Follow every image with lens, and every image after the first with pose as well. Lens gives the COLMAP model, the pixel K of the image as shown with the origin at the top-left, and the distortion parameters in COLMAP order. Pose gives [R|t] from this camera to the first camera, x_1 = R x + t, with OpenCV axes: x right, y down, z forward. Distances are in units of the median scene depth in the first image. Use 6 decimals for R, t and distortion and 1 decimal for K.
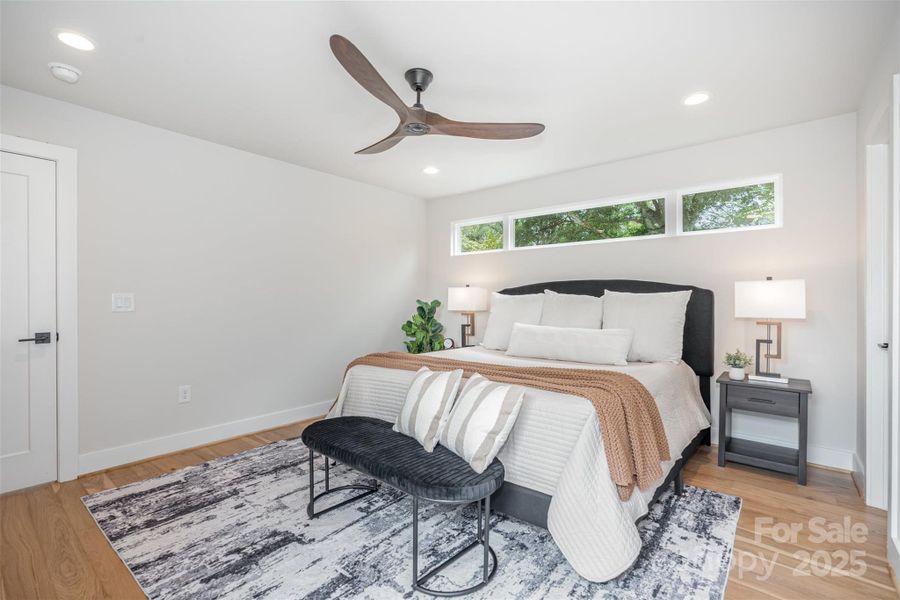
lens RADIAL K [[410.9, 0, 451.8], [0, 410.9, 303.2], [0, 0, 1]] dist [-0.003657, -0.000037]
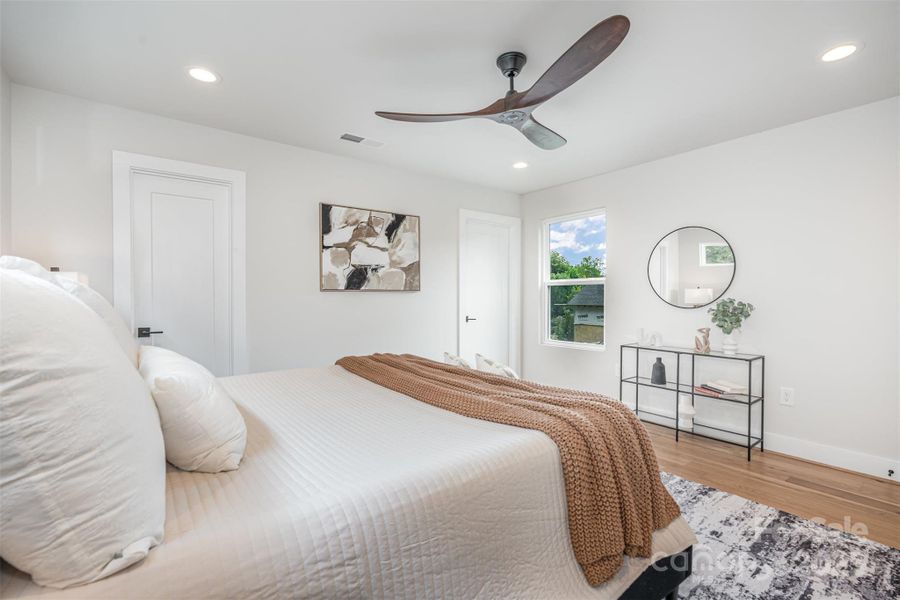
lens RADIAL K [[407.2, 0, 451.3], [0, 407.2, 303.1], [0, 0, 1]] dist [-0.008321, 0.000096]
pose [[-0.971224, -0.001561, 0.238161, -0.175169], [0.000062, 0.999977, 0.006811, -0.000486], [-0.238166, 0.006630, -0.971202, 1.940264]]
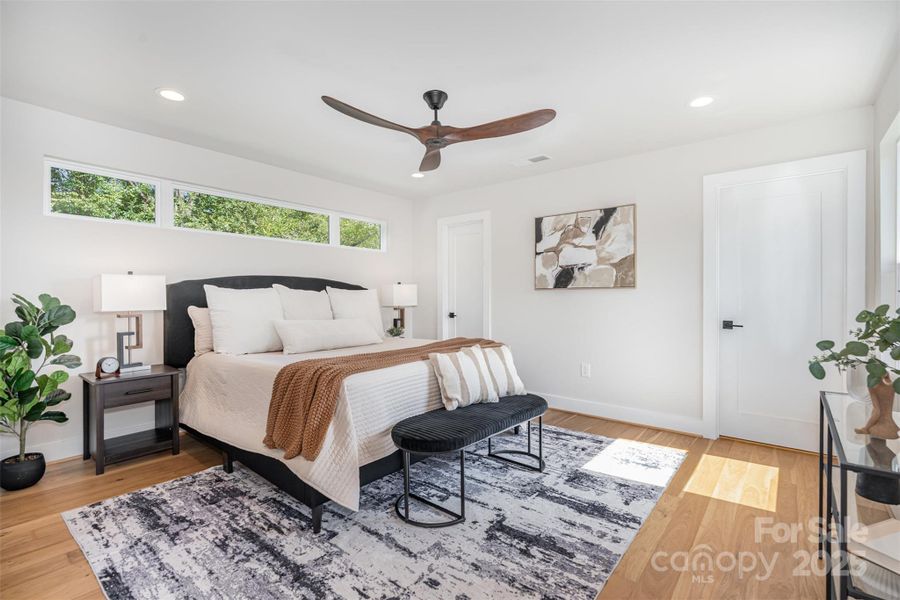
lens RADIAL K [[410.9, 0, 451.8], [0, 410.9, 303.2], [0, 0, 1]] dist [-0.003657, -0.000037]
pose [[0.000265, -0.022233, 0.999753, -1.218497], [0.000692, 0.999753, 0.022233, -0.016779], [-1.000000, 0.000686, 0.000280, 0.953797]]
